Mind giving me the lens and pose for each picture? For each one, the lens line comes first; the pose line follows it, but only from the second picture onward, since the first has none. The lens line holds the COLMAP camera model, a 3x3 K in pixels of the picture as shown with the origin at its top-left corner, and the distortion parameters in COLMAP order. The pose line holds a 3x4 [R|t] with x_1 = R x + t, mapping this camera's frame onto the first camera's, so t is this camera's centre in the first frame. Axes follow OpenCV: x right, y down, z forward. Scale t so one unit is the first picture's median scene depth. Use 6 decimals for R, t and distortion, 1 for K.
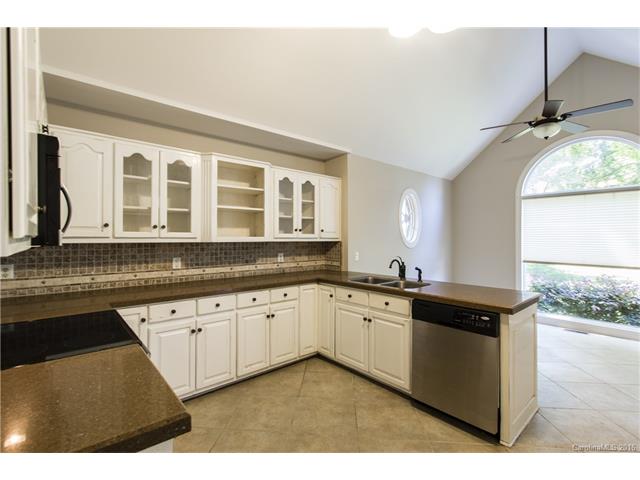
lens RADIAL K [[297.2, 0, 312.0], [0, 297.2, 237.5], [0, 0, 1]] dist [0.000269, -0.002245]
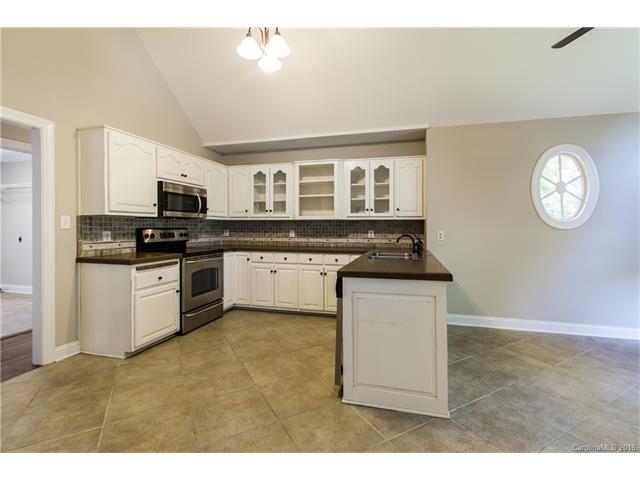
lens RADIAL K [[297.2, 0, 327.3], [0, 297.2, 232.4], [0, 0, 1]] dist [0.000269, -0.002245]
pose [[0.579776, 0.014518, -0.814646, 0.976425], [-0.002159, 0.999865, 0.016282, 0.054437], [0.814773, -0.007681, 0.579729, 0.228304]]
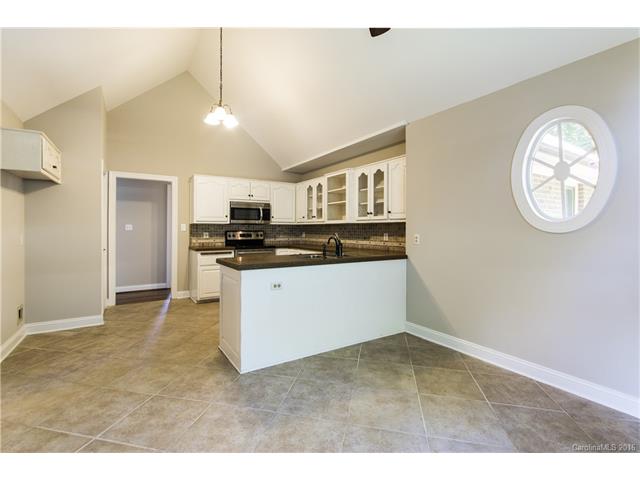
lens RADIAL K [[297.2, 0, 322.6], [0, 297.2, 236.2], [0, 0, 1]] dist [0.000269, -0.002245]
pose [[-0.114838, 0.021640, -0.993148, 1.427993], [-0.001349, 0.999758, 0.021940, 0.050409], [0.993383, 0.003860, -0.114781, 1.147320]]
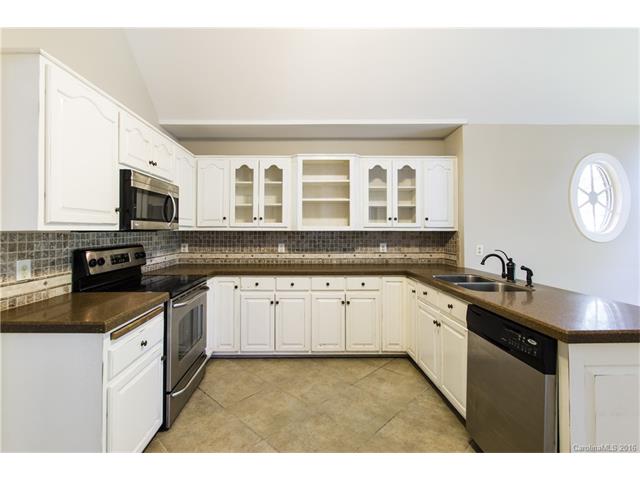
lens RADIAL K [[297.2, 0, 302.9], [0, 297.2, 227.1], [0, 0, 1]] dist [0.000269, -0.002245]
pose [[0.770644, -0.008121, -0.637215, 0.405768], [0.000633, 0.999928, -0.011978, 0.015128], [0.637266, 0.008827, 0.770593, 0.107199]]
